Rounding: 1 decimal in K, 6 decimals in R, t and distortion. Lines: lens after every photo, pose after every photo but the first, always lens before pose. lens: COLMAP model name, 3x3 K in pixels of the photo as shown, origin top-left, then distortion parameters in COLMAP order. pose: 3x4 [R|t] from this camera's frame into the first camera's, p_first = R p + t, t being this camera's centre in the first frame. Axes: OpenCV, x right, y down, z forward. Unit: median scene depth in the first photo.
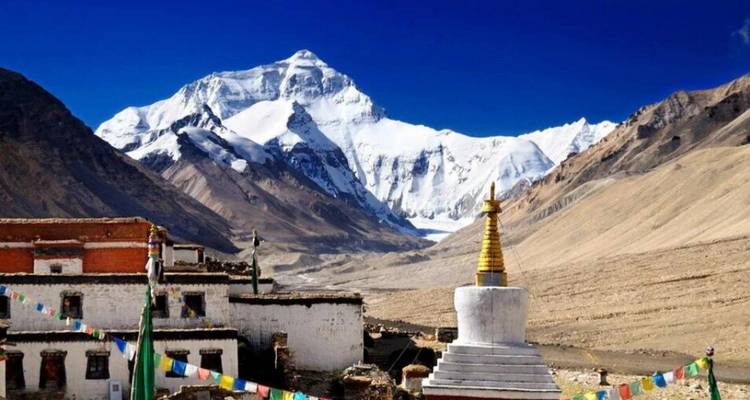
lens RADIAL K [[1181.8, 0, 375.0], [0, 1181.8, 200.0], [0, 0, 1]] dist [0.004904, 0.000630]
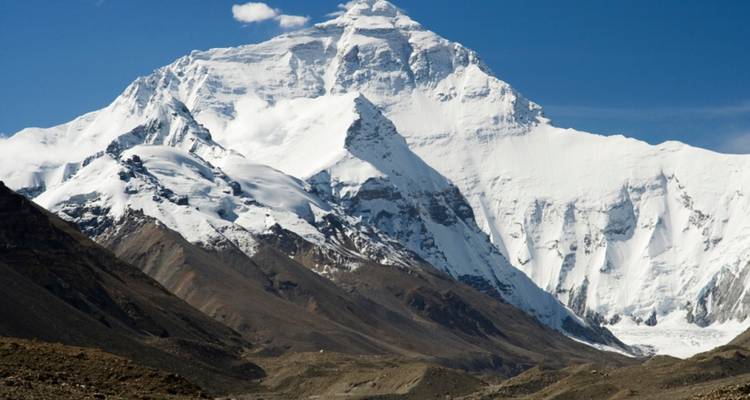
lens RADIAL K [[3050.9, 0, 375.0], [0, 3050.9, 200.0], [0, 0, 1]] dist [0.787882, -0.024659]
pose [[0.996013, -0.044193, -0.077490, 0.035367], [0.043625, 0.999007, -0.009007, -0.029201], [0.077811, 0.005591, 0.996952, -0.264764]]
